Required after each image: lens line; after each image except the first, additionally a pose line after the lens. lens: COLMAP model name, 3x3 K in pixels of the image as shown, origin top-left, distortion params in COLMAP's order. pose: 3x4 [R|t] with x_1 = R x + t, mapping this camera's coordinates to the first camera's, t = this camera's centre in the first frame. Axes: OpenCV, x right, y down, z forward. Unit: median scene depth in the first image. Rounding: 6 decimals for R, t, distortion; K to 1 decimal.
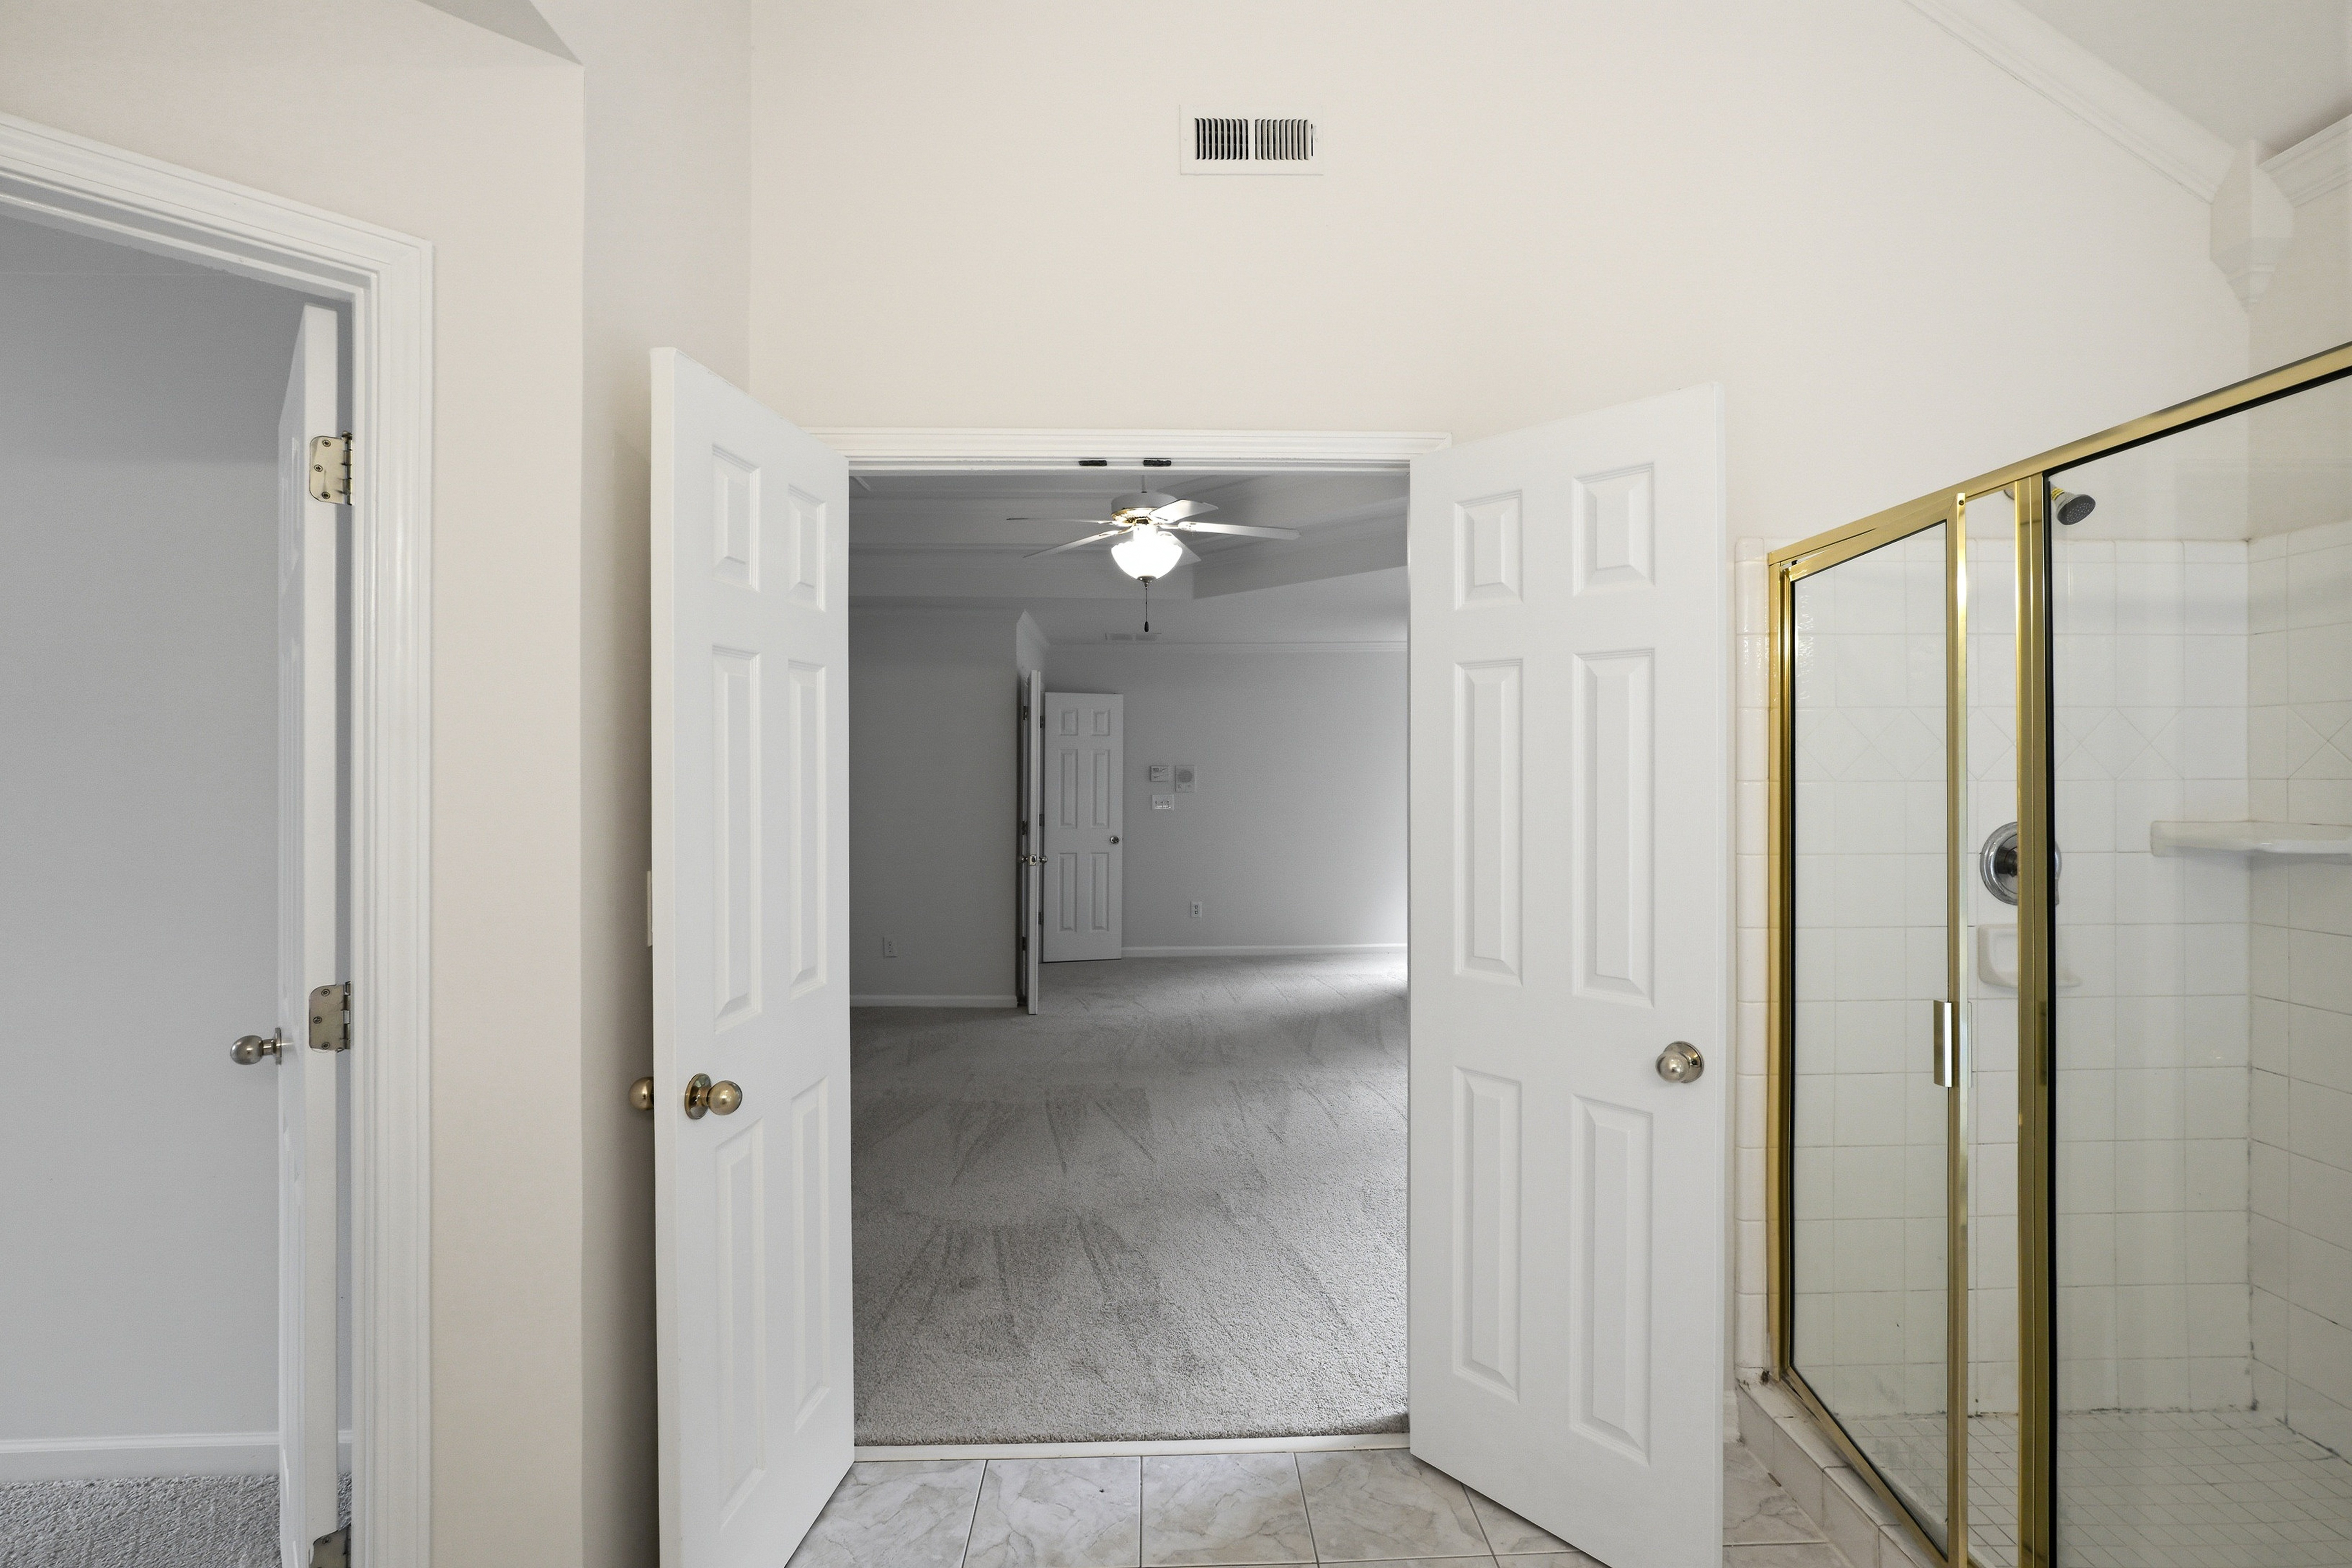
lens RADIAL K [[1092.3, 0, 1172.2], [0, 1092.3, 780.9], [0, 0, 1]] dist [-0.000127, 0.001004]
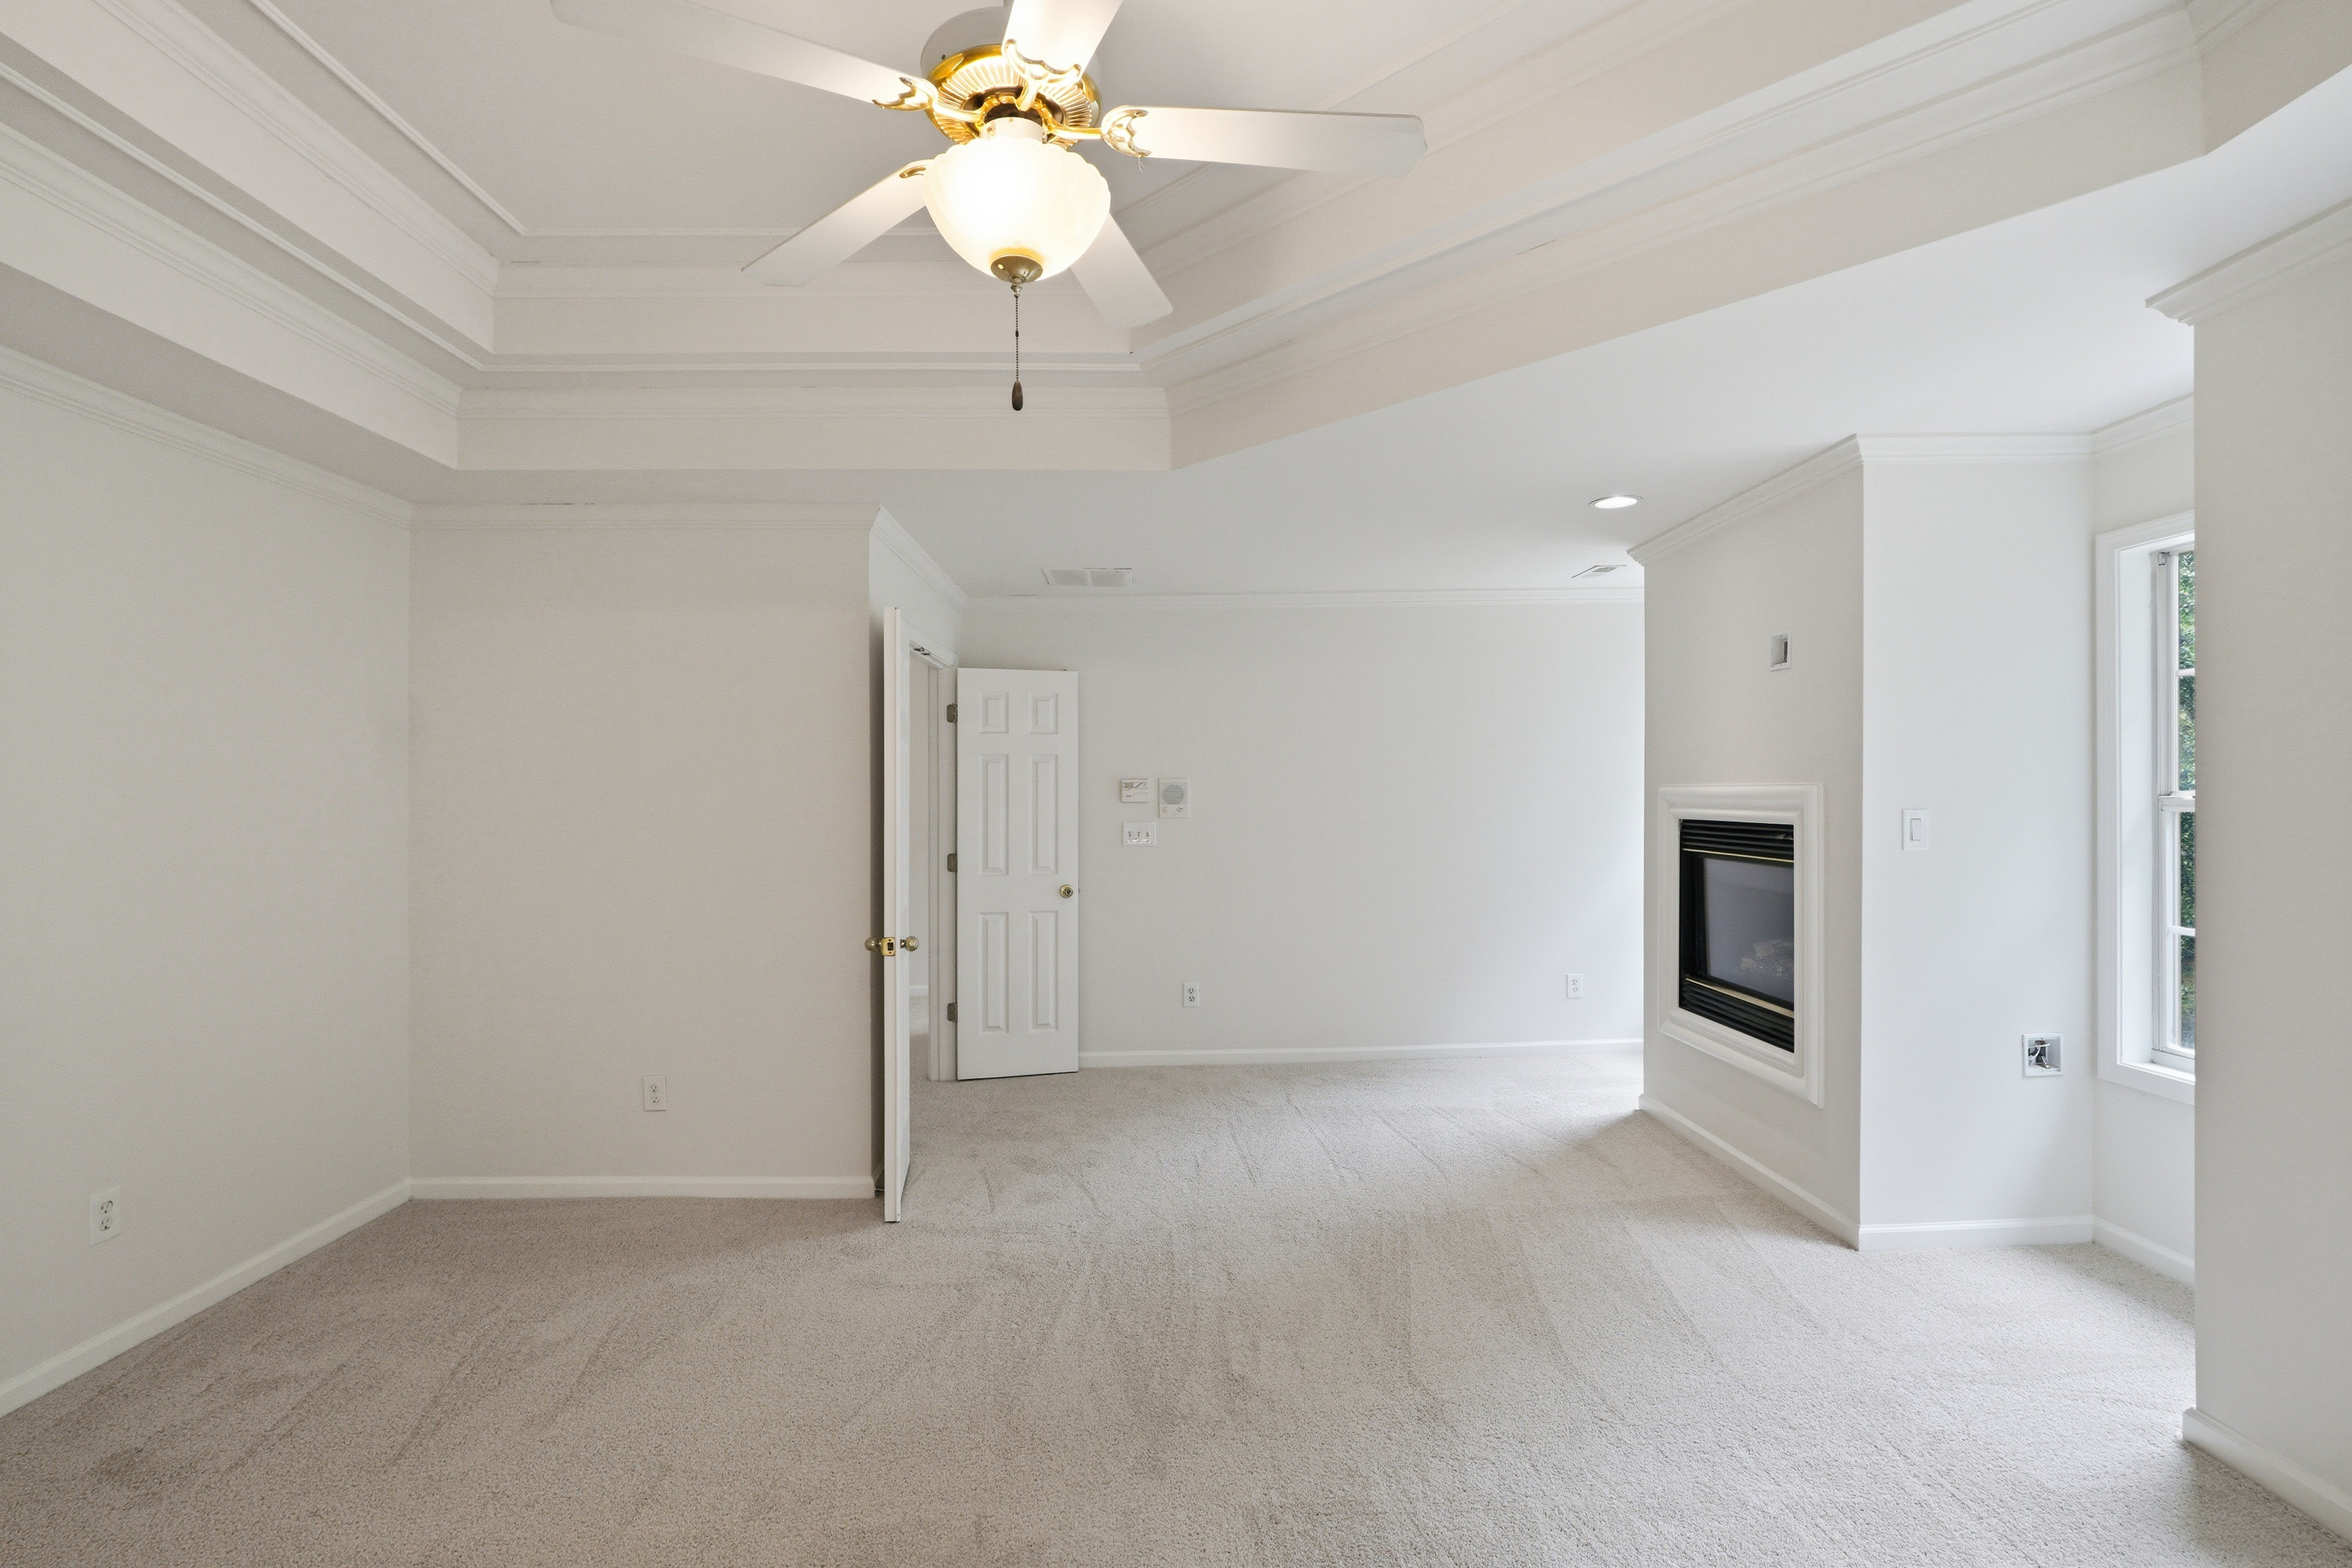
lens RADIAL K [[1092.3, 0, 1177.2], [0, 1092.3, 774.9], [0, 0, 1]] dist [-0.000127, 0.001004]
pose [[0.999966, -0.005940, -0.005781, 0.018581], [0.005802, 0.999706, -0.023548, -0.000252], [0.005919, 0.023513, 0.999706, 0.341832]]
